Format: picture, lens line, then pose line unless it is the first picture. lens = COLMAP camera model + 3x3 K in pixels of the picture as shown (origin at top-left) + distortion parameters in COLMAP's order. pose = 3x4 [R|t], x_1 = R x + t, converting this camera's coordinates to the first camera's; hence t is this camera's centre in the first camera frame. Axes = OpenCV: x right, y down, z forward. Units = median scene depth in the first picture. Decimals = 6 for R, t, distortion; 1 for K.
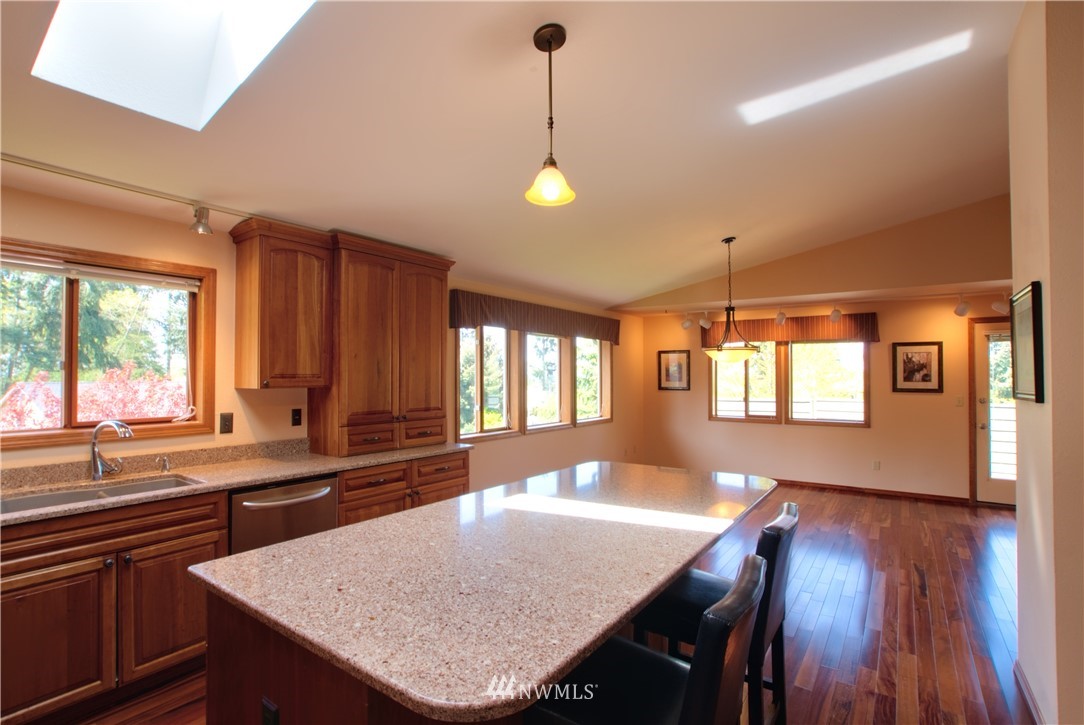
lens RADIAL K [[524.4, 0, 539.3], [0, 524.4, 365.4], [0, 0, 1]] dist [-0.045988, 0.020618]
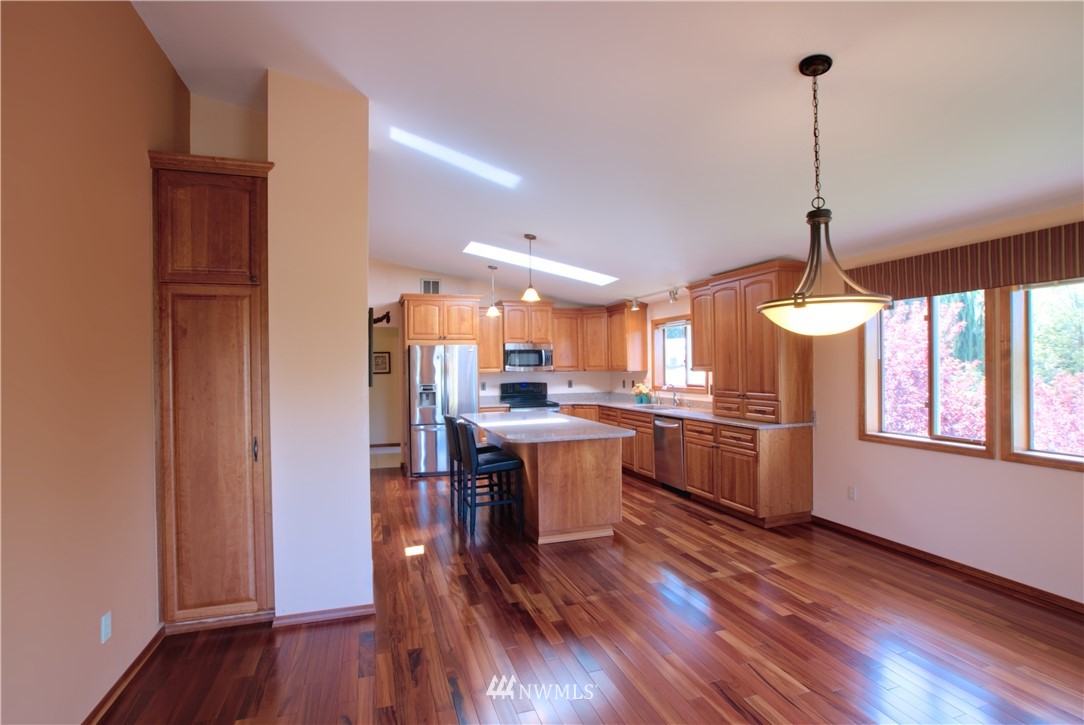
lens RADIAL K [[524.4, 0, 539.3], [0, 524.4, 365.4], [0, 0, 1]] dist [-0.045988, 0.020618]
pose [[-0.593797, 0.005941, -0.804593, 1.382910], [0.028613, 0.999496, -0.013736, 0.031093], [0.804106, -0.031178, -0.593667, 1.689448]]
